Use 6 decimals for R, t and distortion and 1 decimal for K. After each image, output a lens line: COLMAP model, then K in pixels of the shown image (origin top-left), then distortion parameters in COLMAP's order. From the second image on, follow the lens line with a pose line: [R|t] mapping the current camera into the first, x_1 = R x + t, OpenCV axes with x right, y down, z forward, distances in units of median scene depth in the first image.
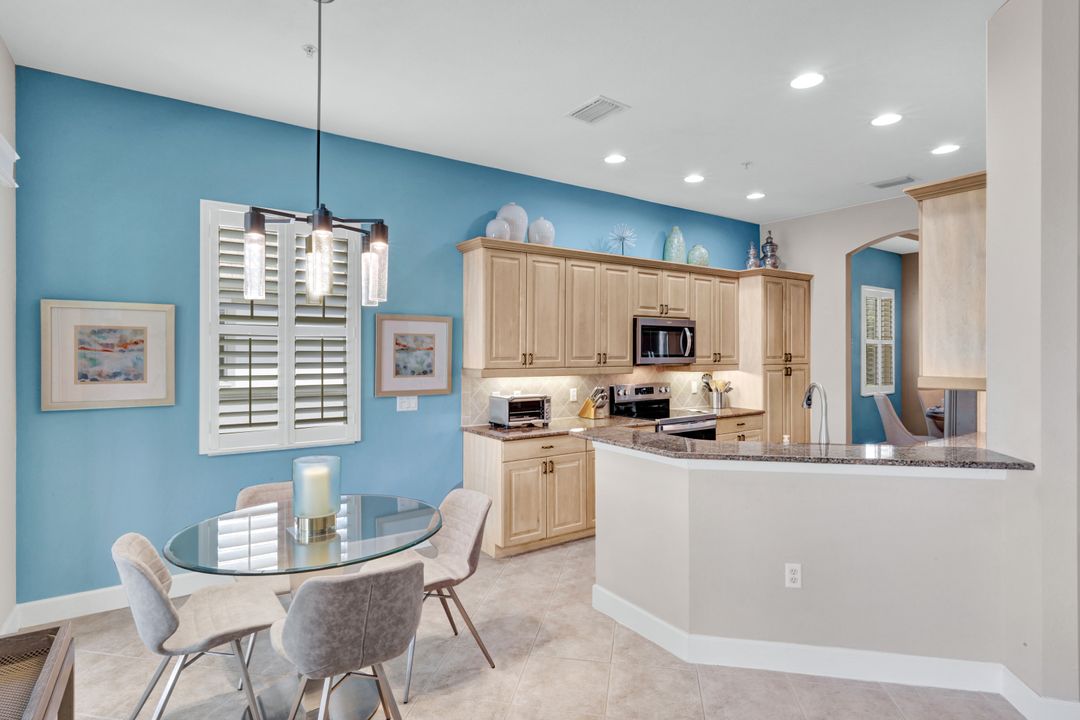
lens RADIAL K [[552.1, 0, 544.6], [0, 552.1, 353.9], [0, 0, 1]] dist [-0.001300, -0.000246]
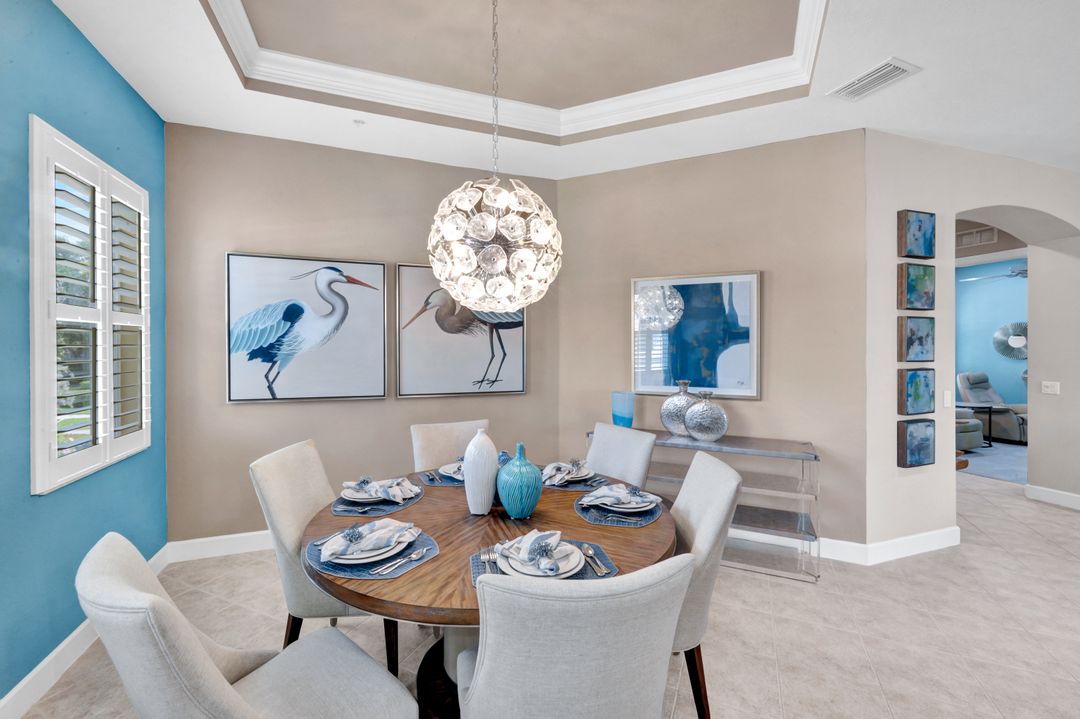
lens RADIAL K [[439.0, 0, 539.6], [0, 439.0, 347.7], [0, 0, 1]] dist [0.000346, 0.000045]
pose [[0.237687, -0.001190, 0.971341, 0.669295], [-0.000737, 0.999999, 0.001406, -0.004640], [-0.971342, -0.001050, 0.237685, 1.107329]]
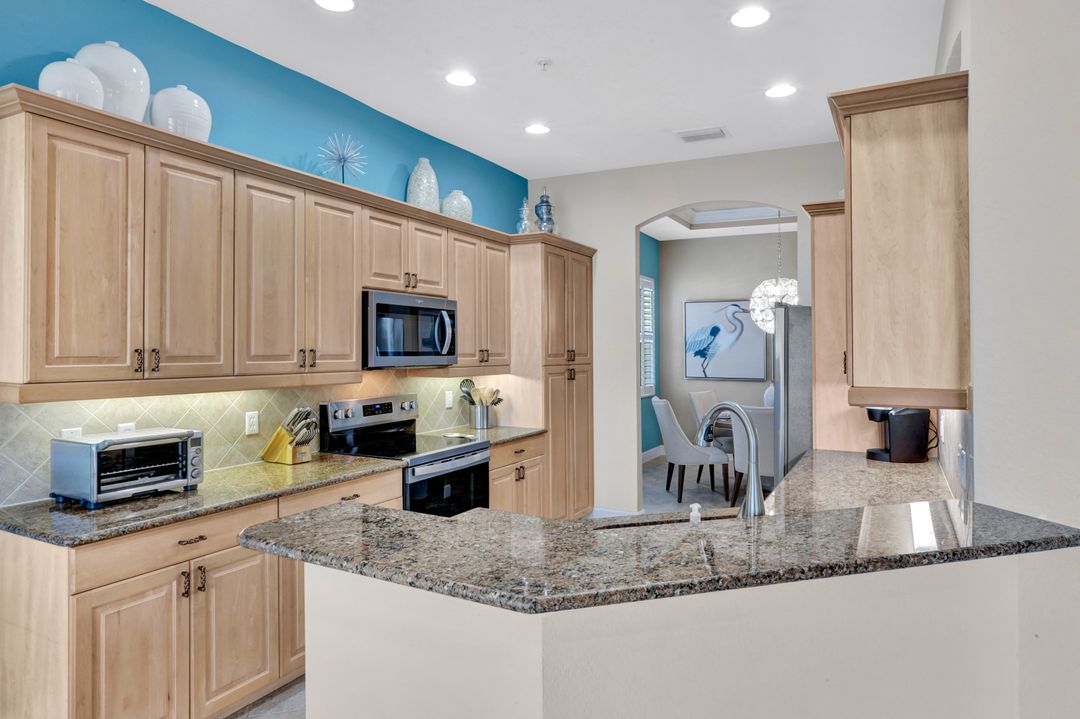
lens RADIAL K [[645.4, 0, 576.3], [0, 645.4, 354.6], [0, 0, 1]] dist [0.000754, 0.001179]
pose [[0.869558, -0.000640, 0.493831, 0.015355], [-0.002550, 0.999980, 0.005787, -0.000179], [-0.493825, -0.006291, 0.869539, 0.270685]]
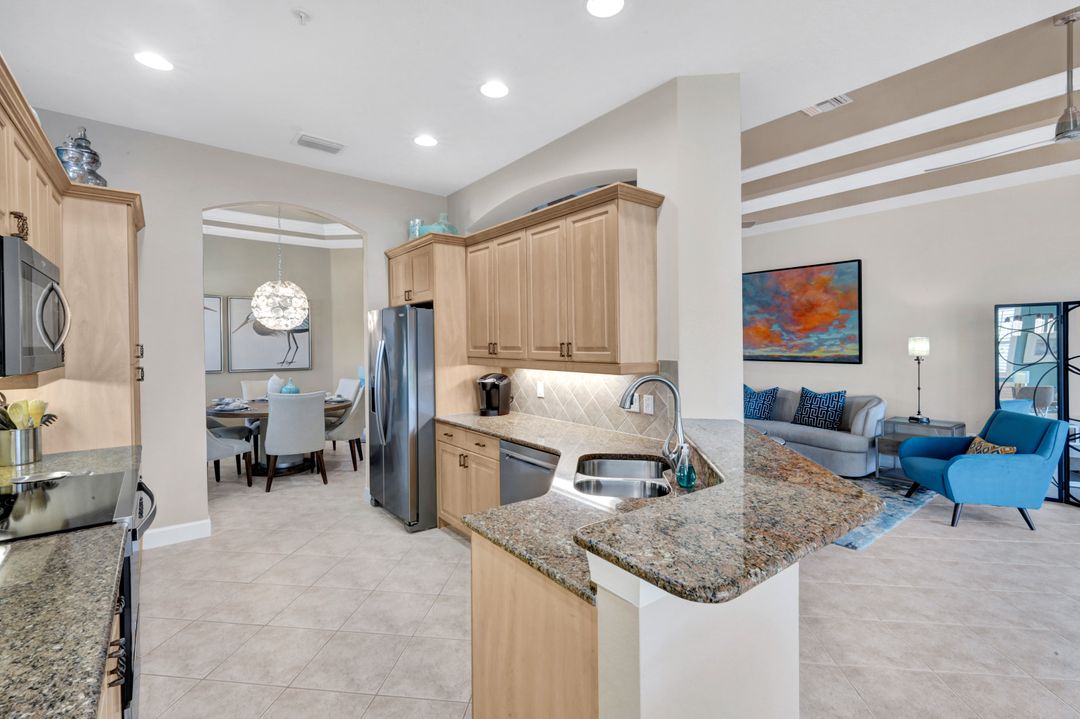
lens RADIAL K [[483.5, 0, 540.8], [0, 483.5, 340.6], [0, 0, 1]] dist [0.010655, -0.000128]
pose [[-0.070153, 0.008000, 0.997504, -0.145464], [0.004698, 0.999959, -0.007690, 0.001856], [-0.997525, 0.004147, -0.070188, 0.705747]]
